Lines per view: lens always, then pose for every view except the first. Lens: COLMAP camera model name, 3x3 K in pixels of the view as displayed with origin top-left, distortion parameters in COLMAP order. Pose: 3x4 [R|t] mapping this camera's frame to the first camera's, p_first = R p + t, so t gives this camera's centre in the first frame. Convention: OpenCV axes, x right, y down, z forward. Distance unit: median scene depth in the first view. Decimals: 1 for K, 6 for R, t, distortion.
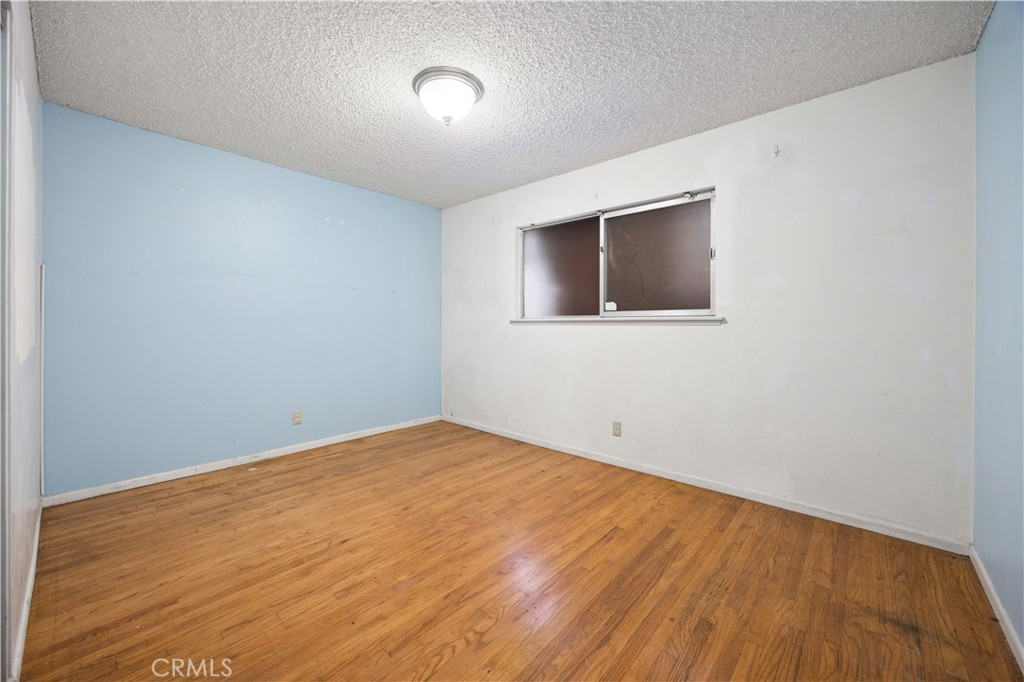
lens RADIAL K [[395.2, 0, 508.8], [0, 395.2, 324.4], [0, 0, 1]] dist [-0.001215, 0.000233]
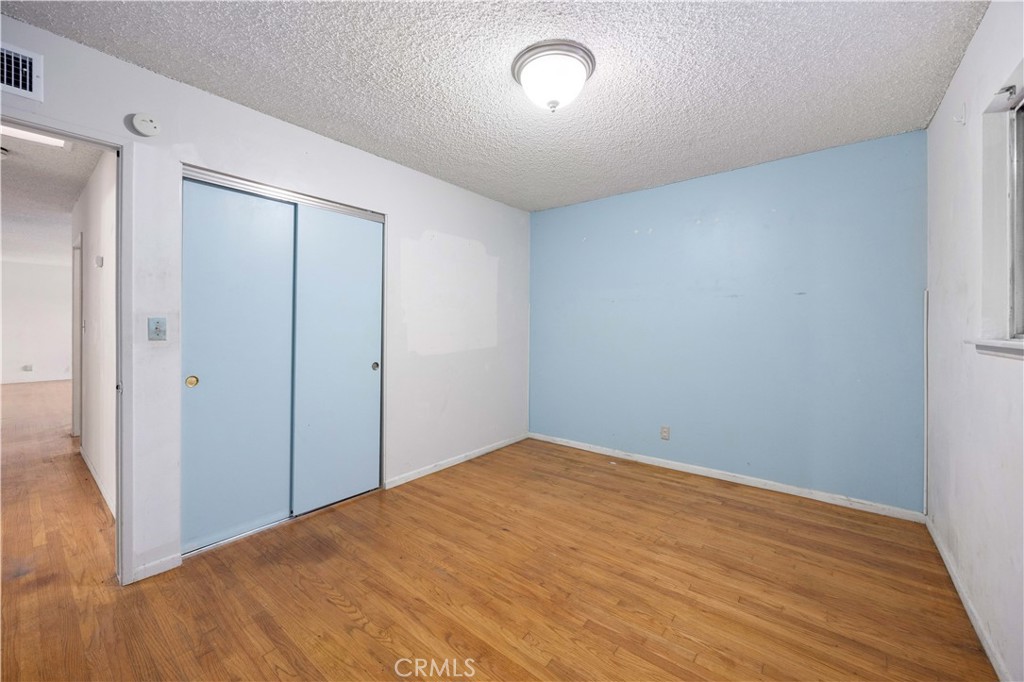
lens RADIAL K [[395.2, 0, 511.9], [0, 395.2, 331.3], [0, 0, 1]] dist [-0.001215, 0.000233]
pose [[0.061489, 0.007051, -0.998083, 0.593751], [-0.003004, 0.999972, 0.006879, -0.036389], [0.998103, 0.002576, 0.061508, 0.751589]]
